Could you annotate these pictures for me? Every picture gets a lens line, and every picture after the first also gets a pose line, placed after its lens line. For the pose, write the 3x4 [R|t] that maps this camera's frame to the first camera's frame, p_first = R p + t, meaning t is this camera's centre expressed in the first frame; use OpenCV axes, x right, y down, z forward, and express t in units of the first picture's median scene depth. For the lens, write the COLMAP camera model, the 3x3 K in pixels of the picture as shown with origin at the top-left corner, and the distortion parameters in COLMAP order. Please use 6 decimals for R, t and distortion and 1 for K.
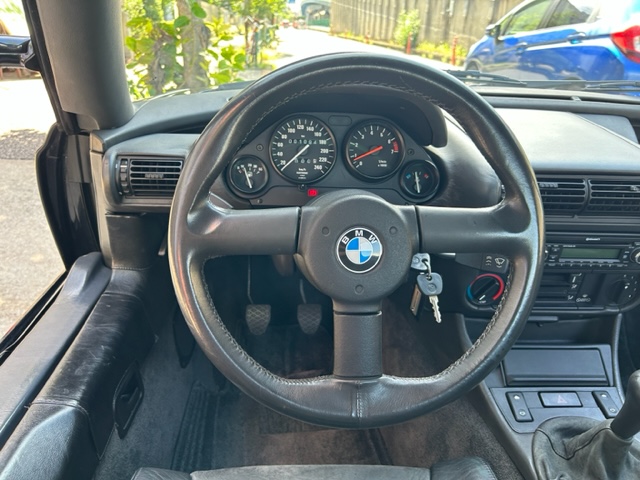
lens RADIAL K [[483.9, 0, 319.6], [0, 483.9, 249.3], [0, 0, 1]] dist [0.008412, -0.012233]
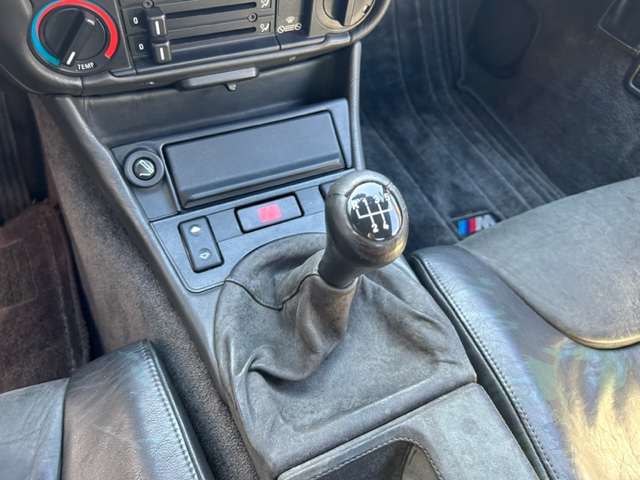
lens RADIAL K [[492.6, 0, 318.2], [0, 492.6, 242.7], [0, 0, 1]] dist [0.007454, -0.009913]
pose [[0.928187, -0.268825, 0.257297, 0.378803], [0.118528, 0.869020, 0.480370, 0.053008], [-0.352731, -0.415377, 0.838476, 0.438718]]
